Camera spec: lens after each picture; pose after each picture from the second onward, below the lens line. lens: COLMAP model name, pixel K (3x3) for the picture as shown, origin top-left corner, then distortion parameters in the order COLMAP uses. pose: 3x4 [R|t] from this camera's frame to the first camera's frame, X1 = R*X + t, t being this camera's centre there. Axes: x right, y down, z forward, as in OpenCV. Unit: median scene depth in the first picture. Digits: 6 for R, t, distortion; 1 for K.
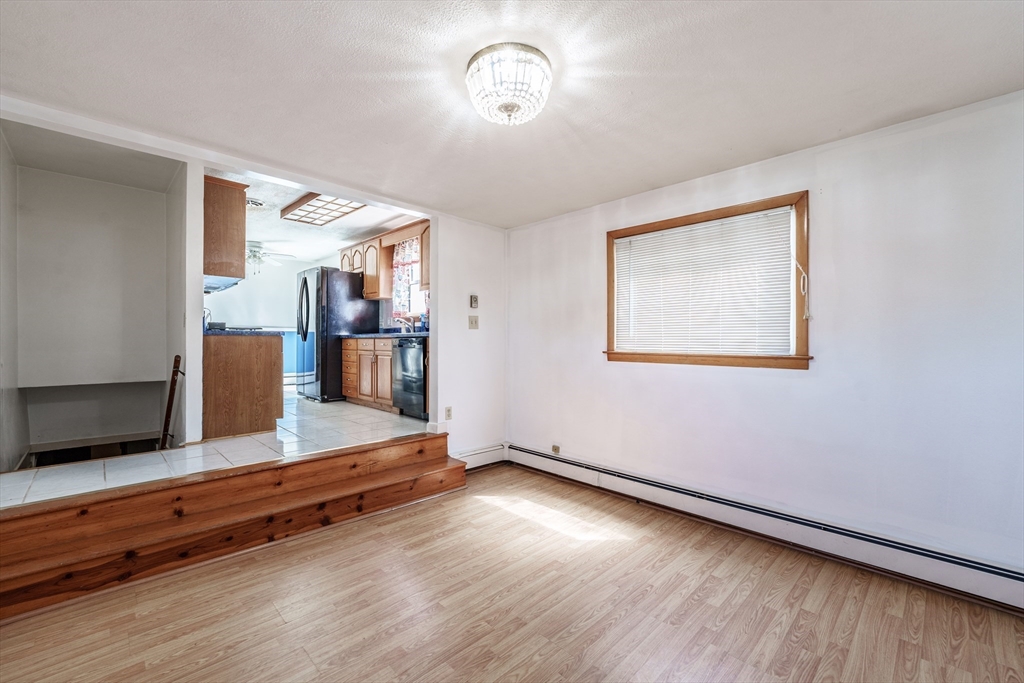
lens RADIAL K [[417.6, 0, 506.7], [0, 417.6, 340.6], [0, 0, 1]] dist [-0.001183, 0.000298]
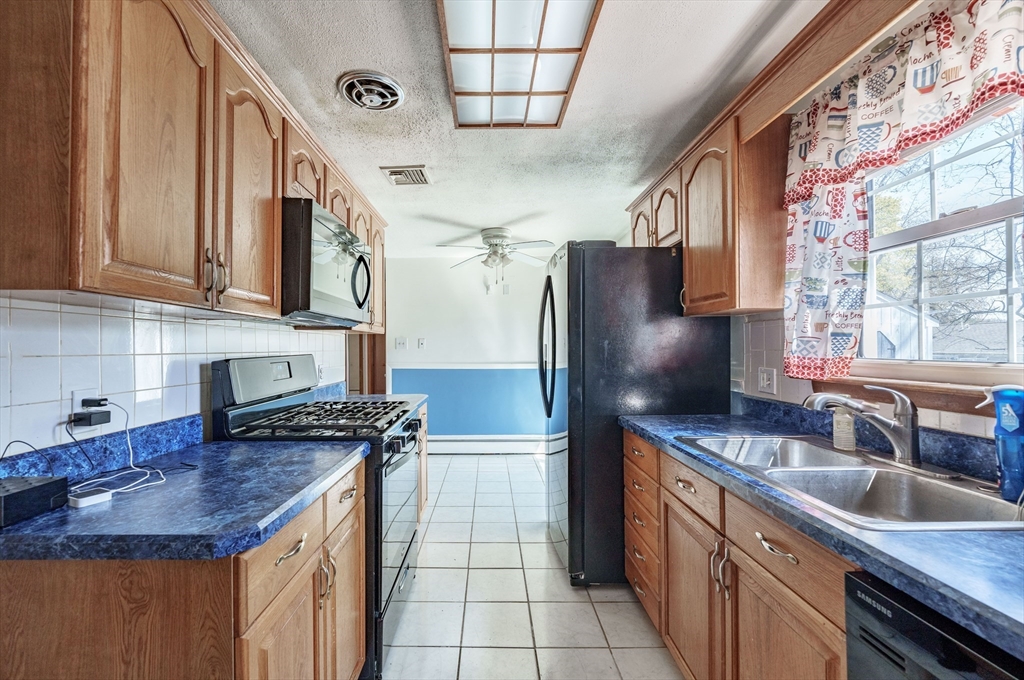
lens RADIAL K [[424.8, 0, 492.2], [0, 424.8, 343.7], [0, 0, 1]] dist [-0.000219, 0.000003]
pose [[0.720821, -0.013300, -0.692993, -0.359714], [0.008599, 0.999911, -0.010247, -0.127342], [0.693068, 0.001427, 0.720871, 1.075894]]
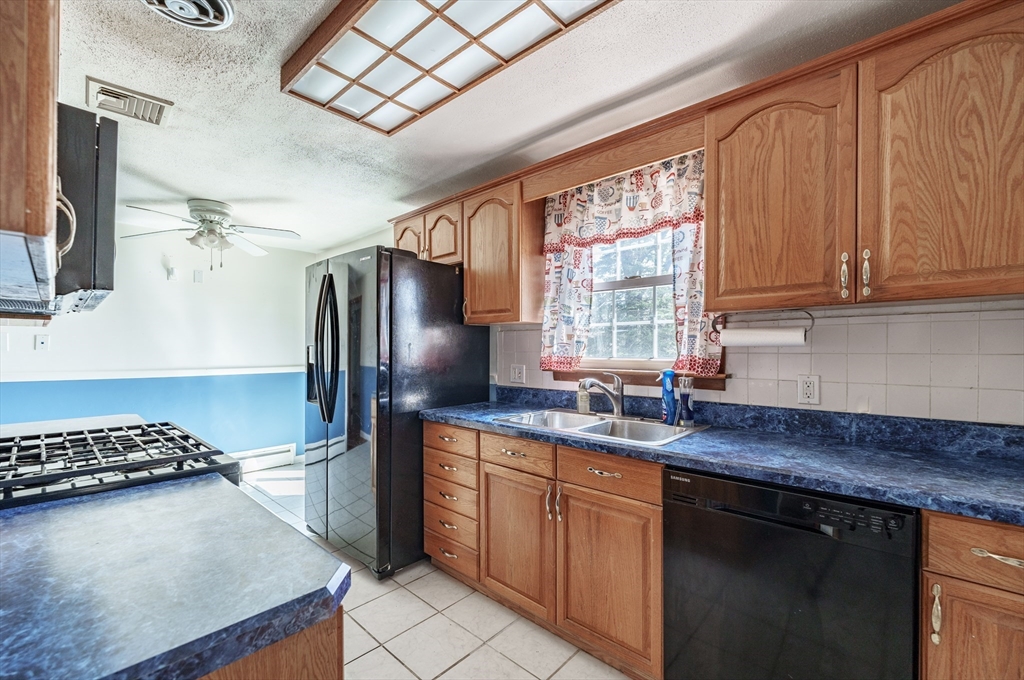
lens RADIAL K [[419.6, 0, 507.1], [0, 419.6, 348.7], [0, 0, 1]] dist [0.000505, 0.000271]
pose [[0.998609, -0.002755, 0.052649, -0.556039], [0.002708, 0.999996, 0.000963, -0.128262], [-0.052651, -0.000819, 0.998613, 0.959232]]
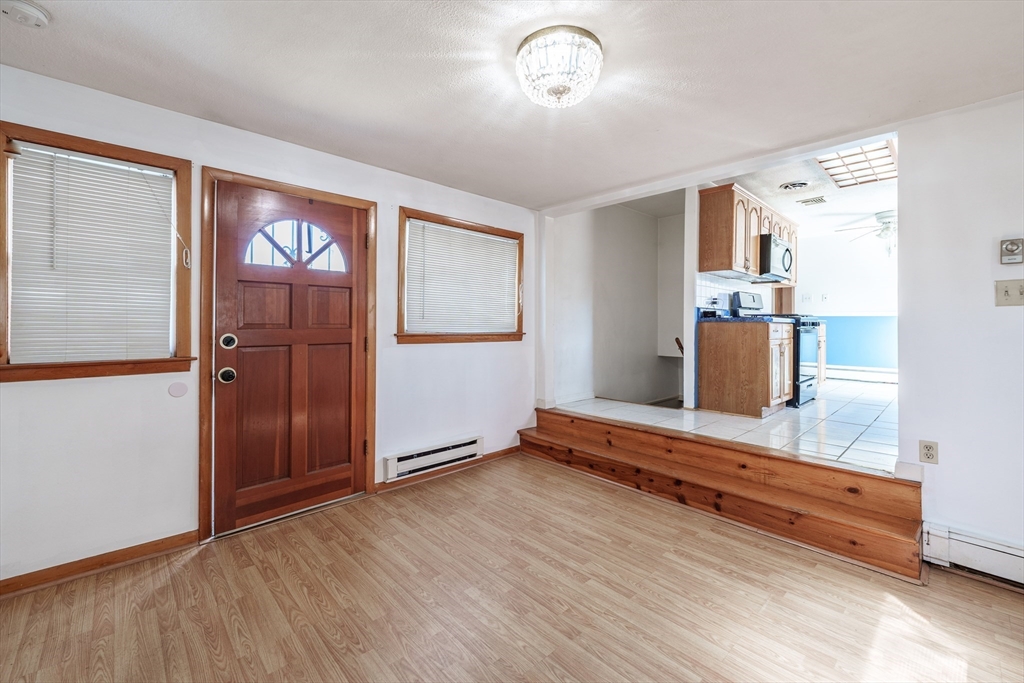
lens RADIAL K [[427.1, 0, 508.2], [0, 427.1, 320.4], [0, 0, 1]] dist [-0.000246, -0.000069]
pose [[-0.012762, -0.012214, -0.999844, 0.524151], [-0.005489, 0.999911, -0.012145, -0.000431], [0.999904, 0.005333, -0.012827, 0.464751]]
